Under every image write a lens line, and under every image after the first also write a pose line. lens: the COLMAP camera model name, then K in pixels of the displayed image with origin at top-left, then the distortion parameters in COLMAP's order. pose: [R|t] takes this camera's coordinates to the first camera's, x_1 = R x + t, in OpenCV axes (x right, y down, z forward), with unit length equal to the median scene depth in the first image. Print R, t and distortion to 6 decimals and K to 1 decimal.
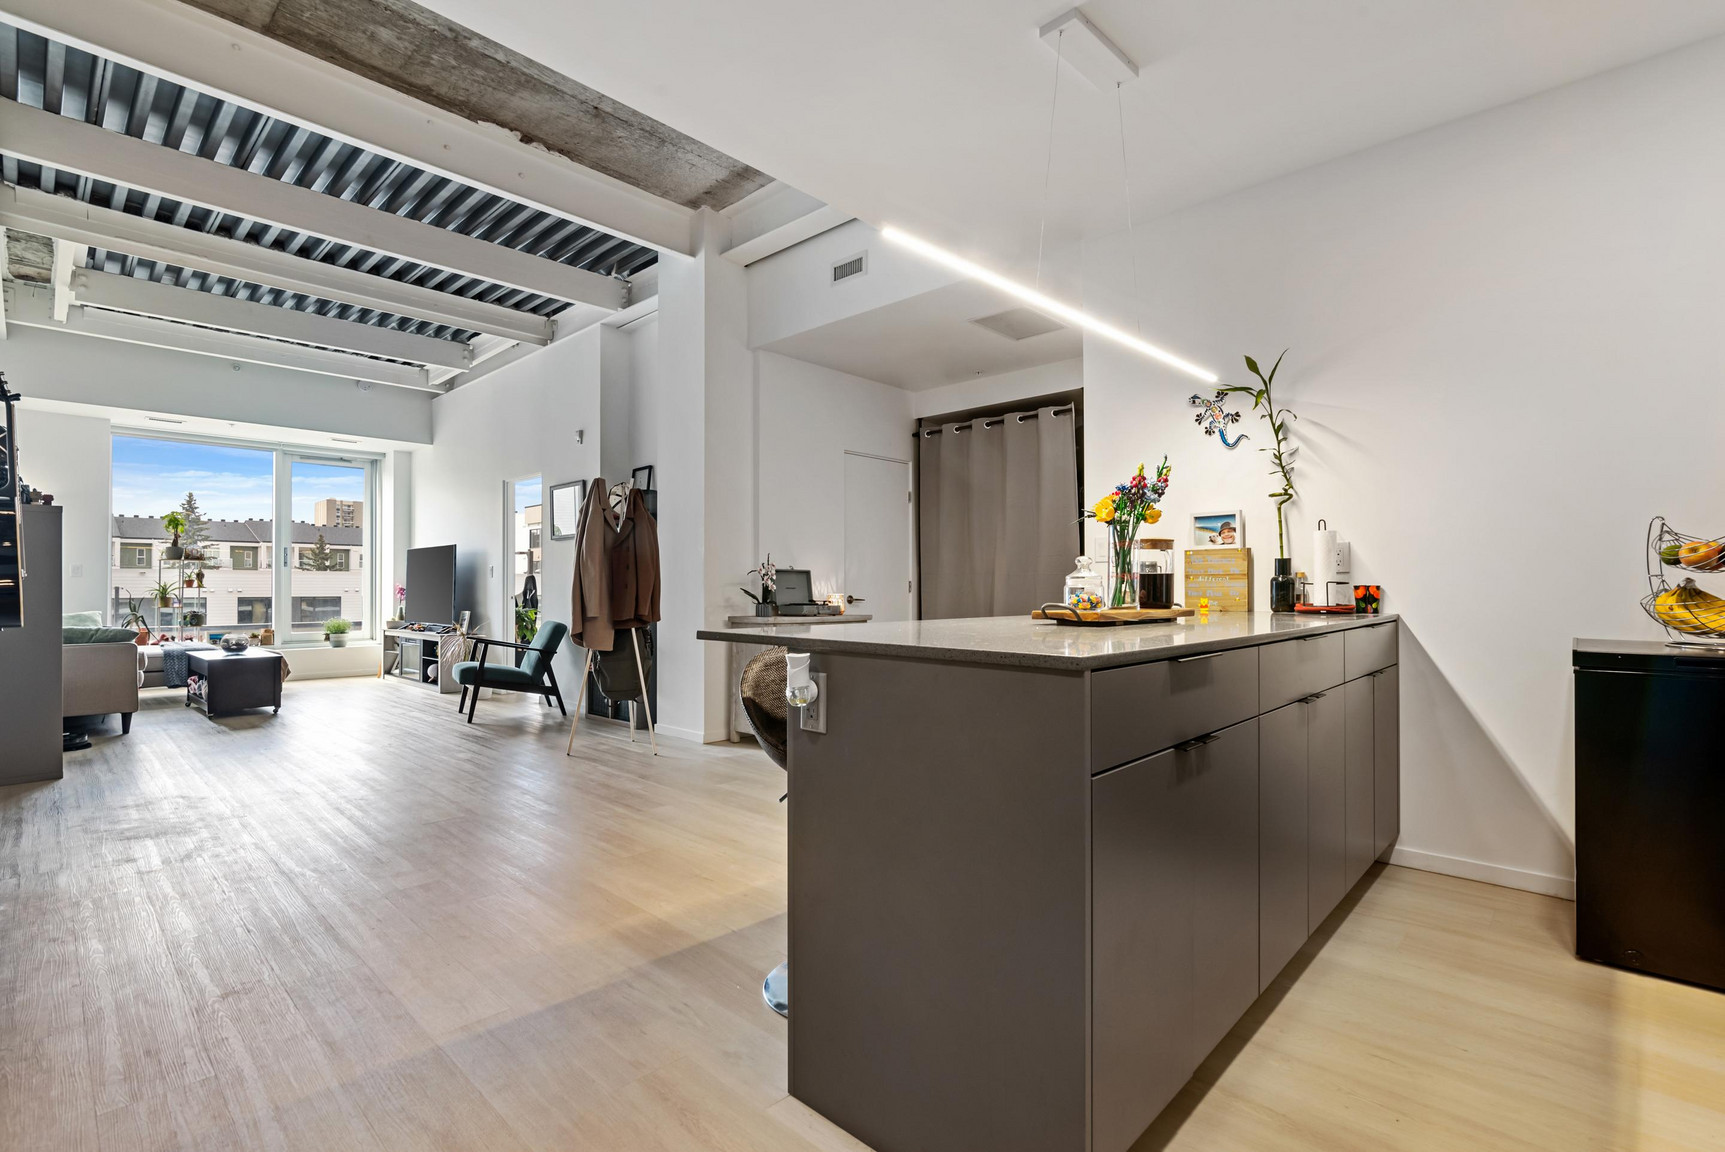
lens RADIAL K [[785.1, 0, 862.5], [0, 785.1, 576.0], [0, 0, 1]] dist [-0.016863, -0.000295]
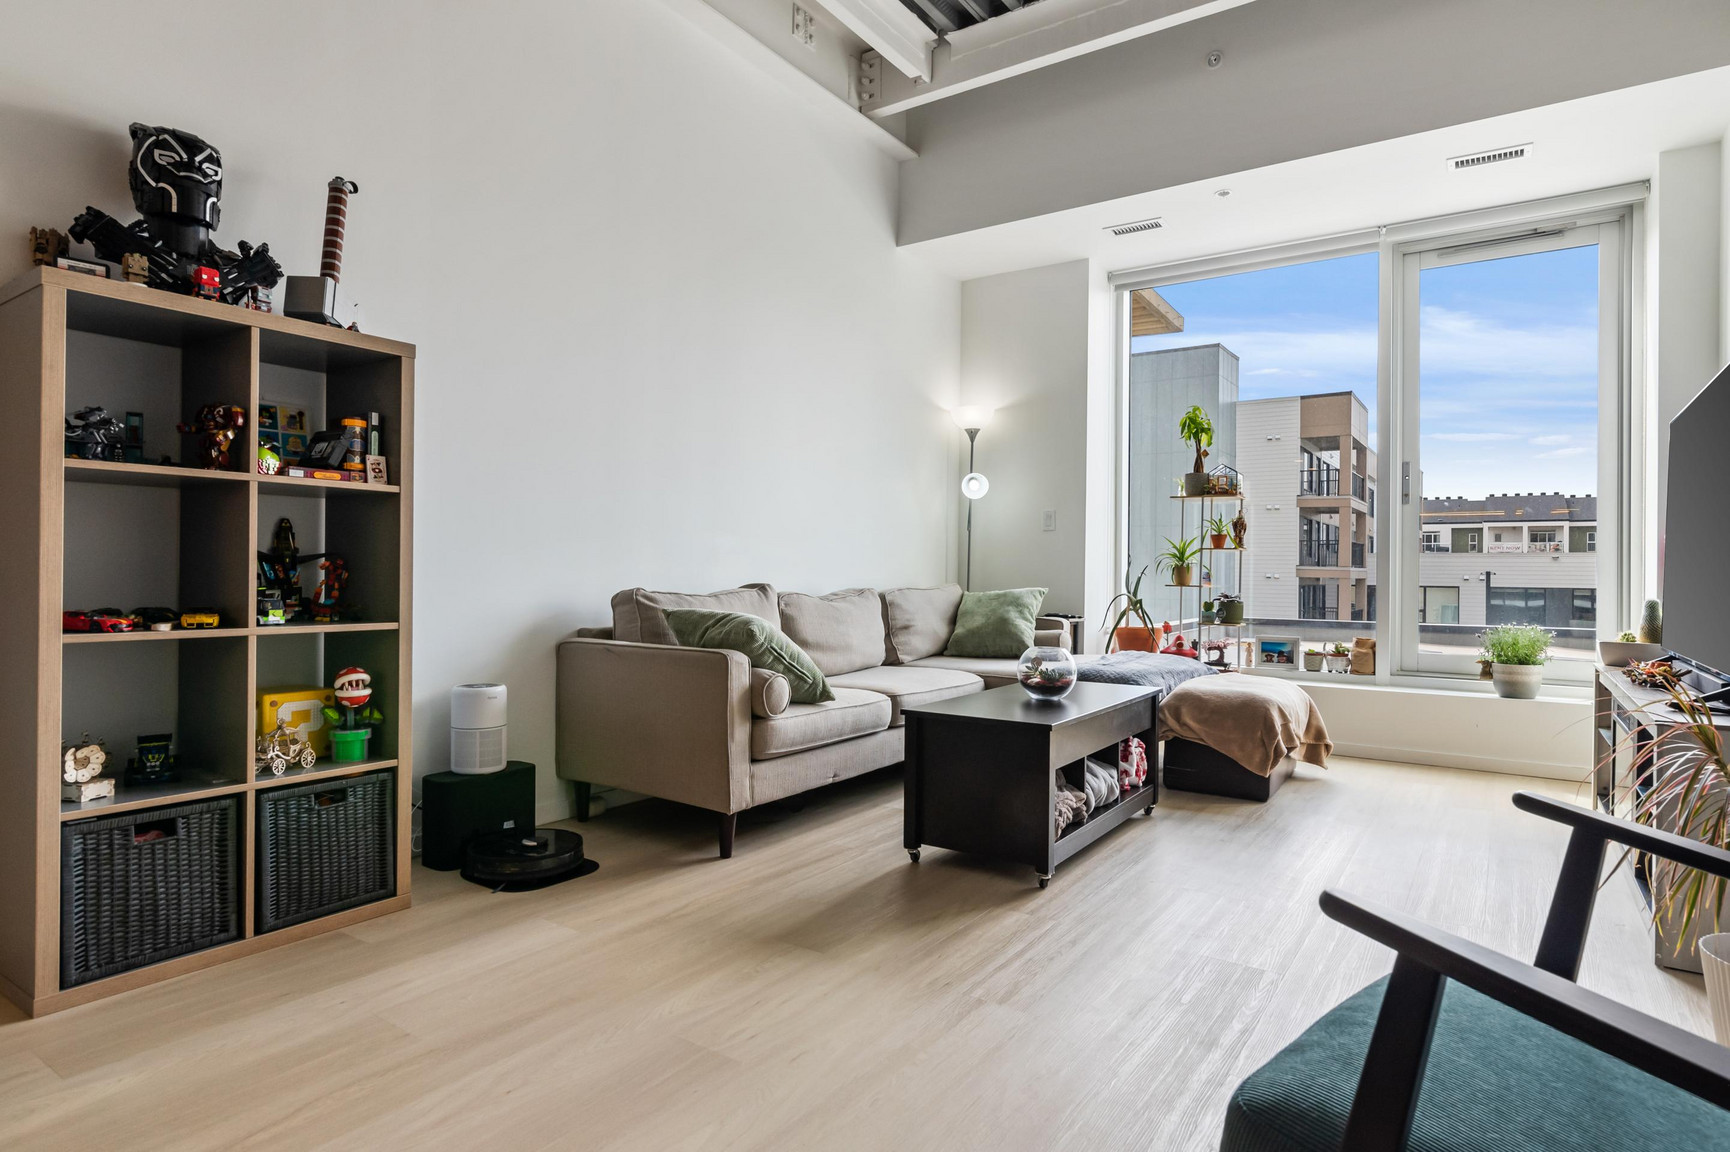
lens RADIAL K [[954.2, 0, 868.6], [0, 954.2, 569.1], [0, 0, 1]] dist [-0.001529, 0.000384]
pose [[0.158297, 0.000807, -0.987391, -0.271086], [0.002001, 0.999997, 0.001138, 0.027394], [0.987390, -0.002155, 0.158295, 0.669037]]
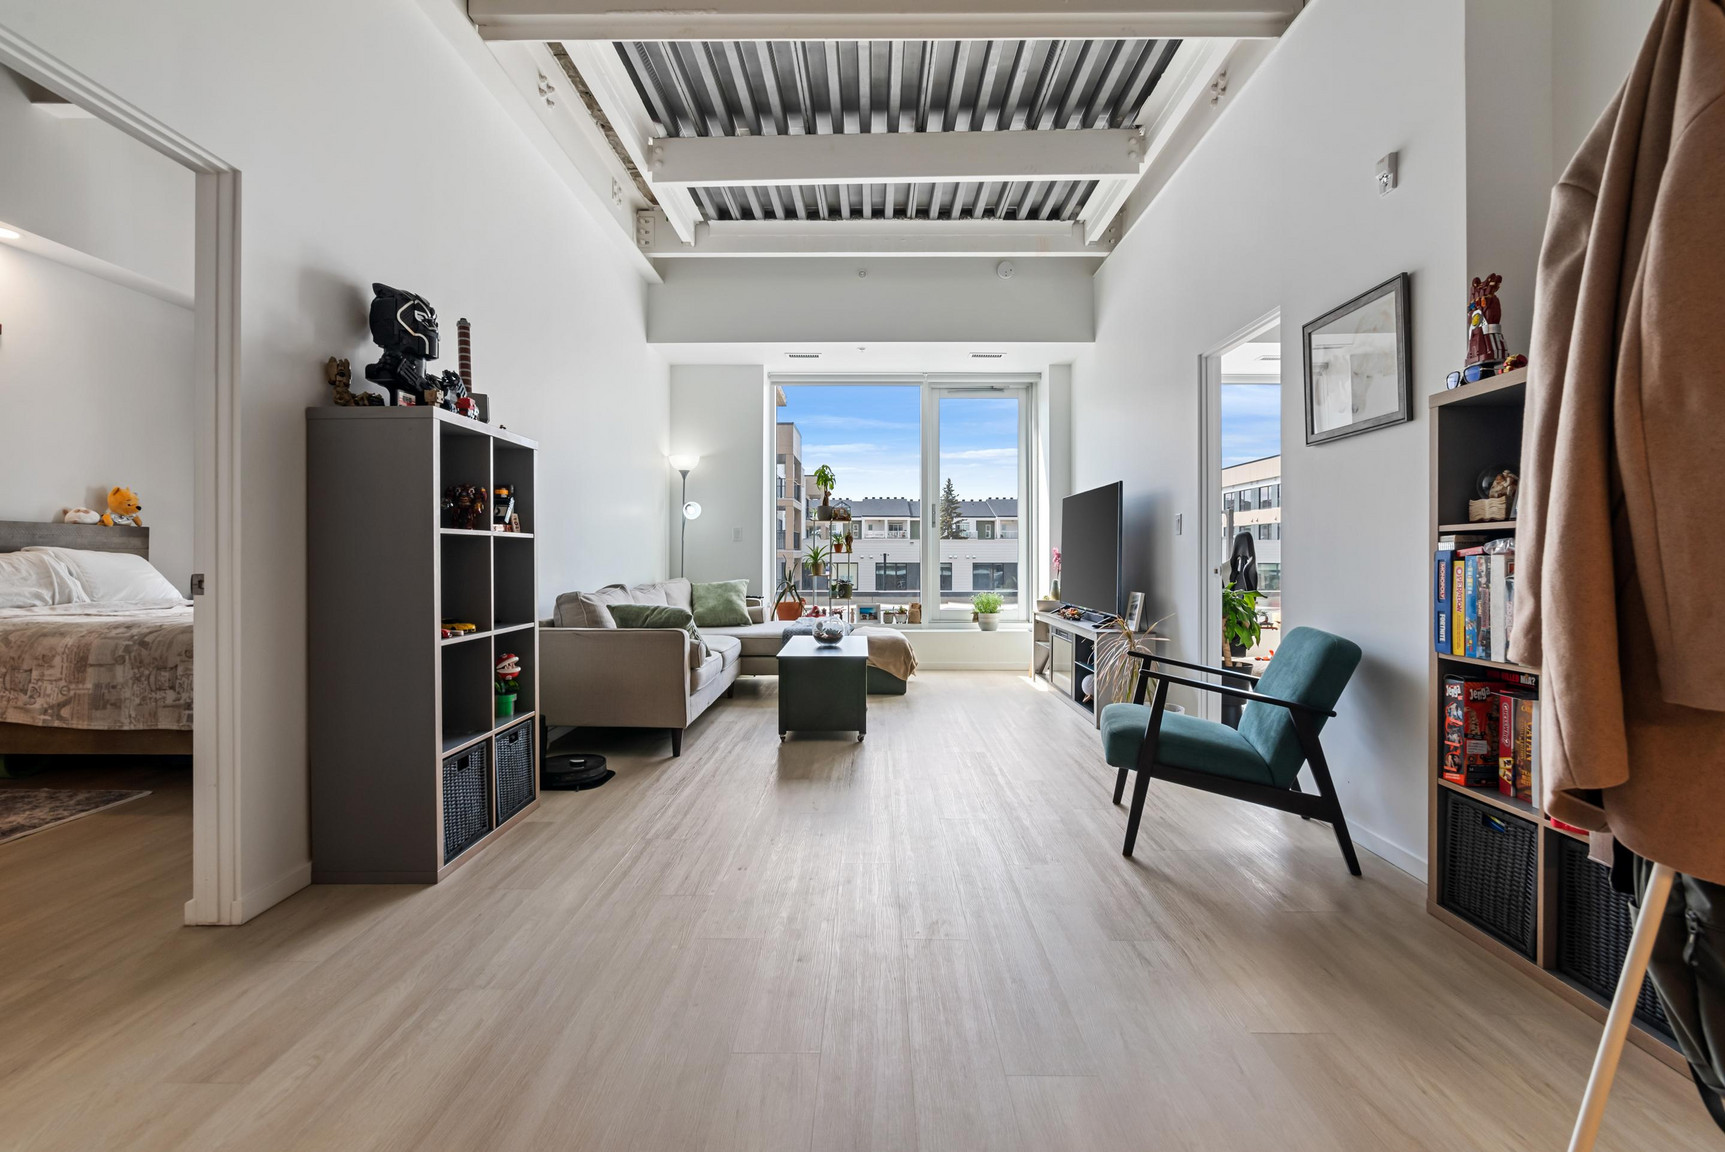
lens RADIAL K [[800.2, 0, 871.7], [0, 800.2, 558.6], [0, 0, 1]] dist [-0.002446, -0.000069]
pose [[0.684908, 0.006440, -0.728601, -0.195410], [0.007135, 0.999854, 0.015545, 0.007974], [0.728595, -0.015845, 0.684762, 0.420117]]
